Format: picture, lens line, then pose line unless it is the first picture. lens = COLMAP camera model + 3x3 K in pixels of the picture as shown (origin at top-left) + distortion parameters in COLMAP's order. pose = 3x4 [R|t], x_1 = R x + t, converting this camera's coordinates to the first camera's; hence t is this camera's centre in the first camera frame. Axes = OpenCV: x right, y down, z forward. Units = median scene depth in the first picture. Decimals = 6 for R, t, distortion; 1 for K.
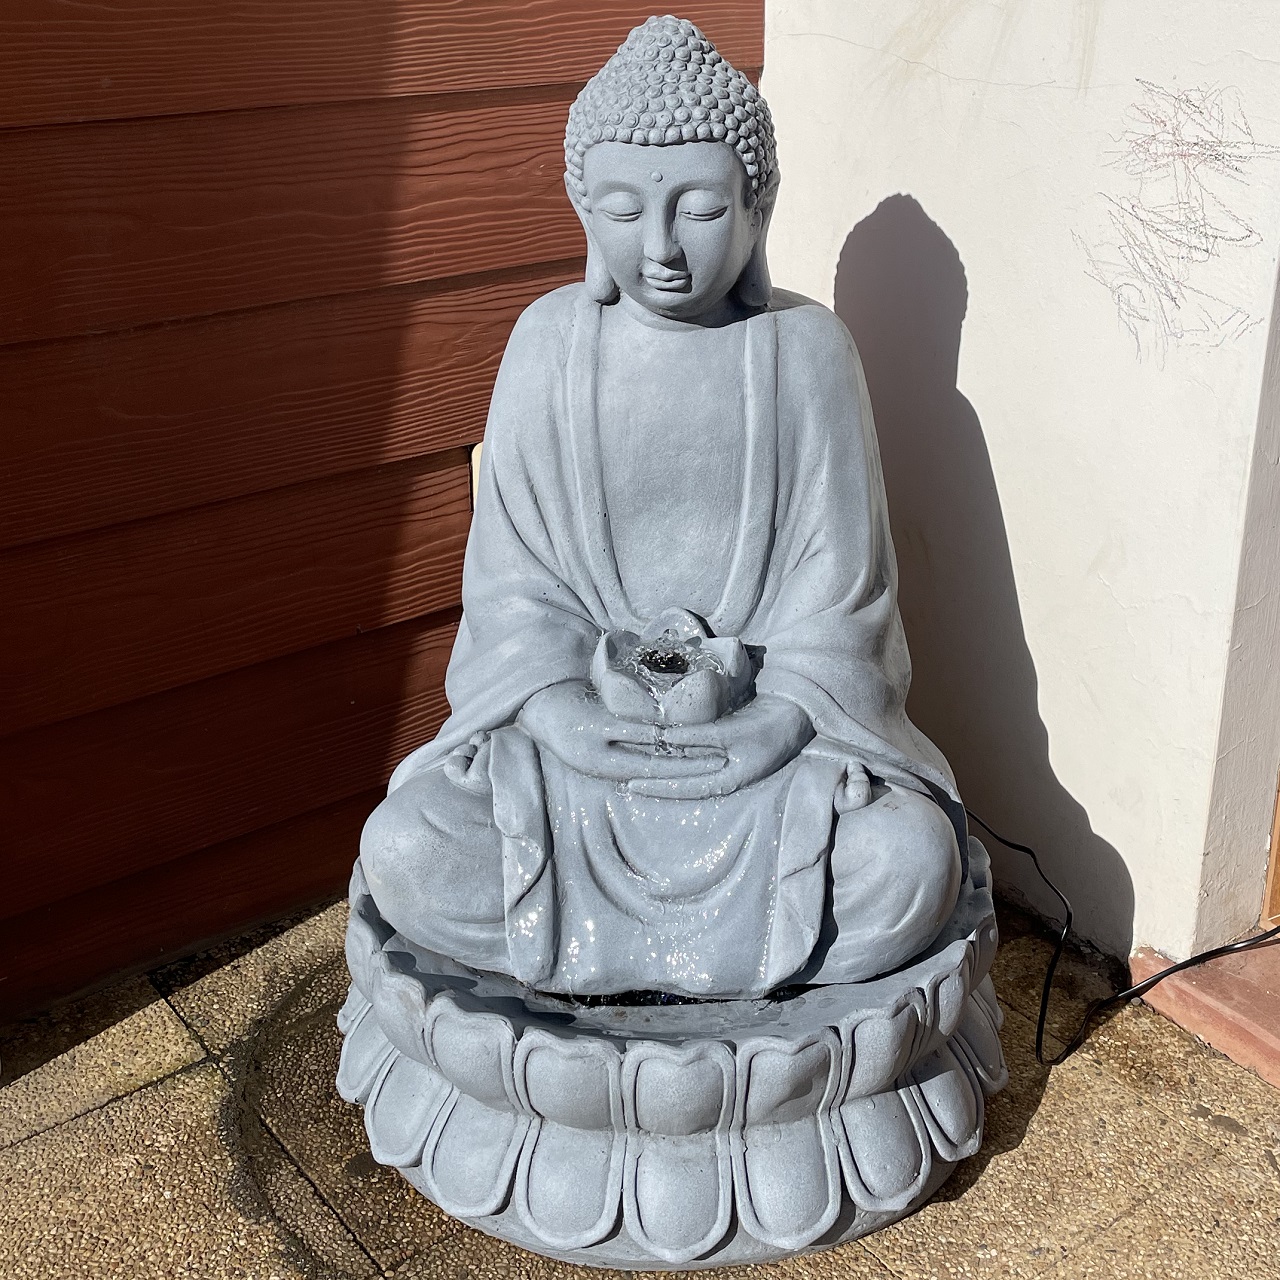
lens RADIAL K [[1702.7, 0, 691.9], [0, 1702.7, 638.5], [0, 0, 1]] dist [0.060132, -0.068740]
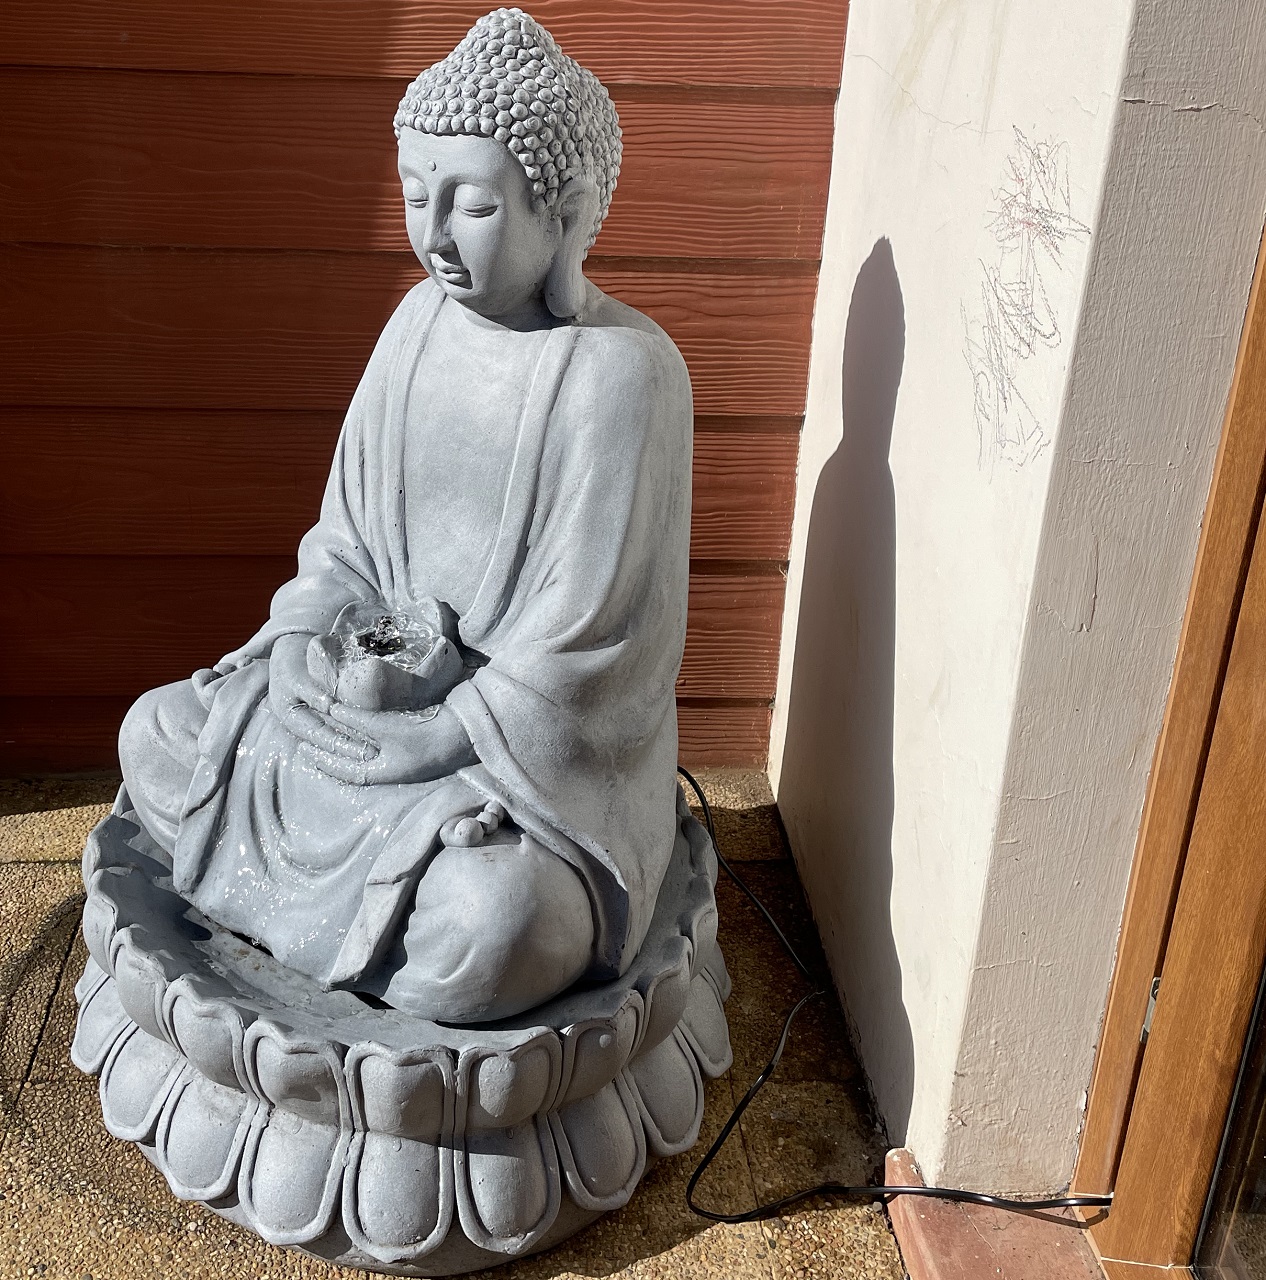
lens RADIAL K [[1491.1, 0, 631.2], [0, 1491.1, 598.3], [0, 0, 1]] dist [0.030616, 0.017268]
pose [[0.797714, 0.267092, -0.540661, 0.575152], [-0.272235, 0.959508, 0.072339, -0.116510], [0.538089, 0.089481, 0.838125, 0.337285]]
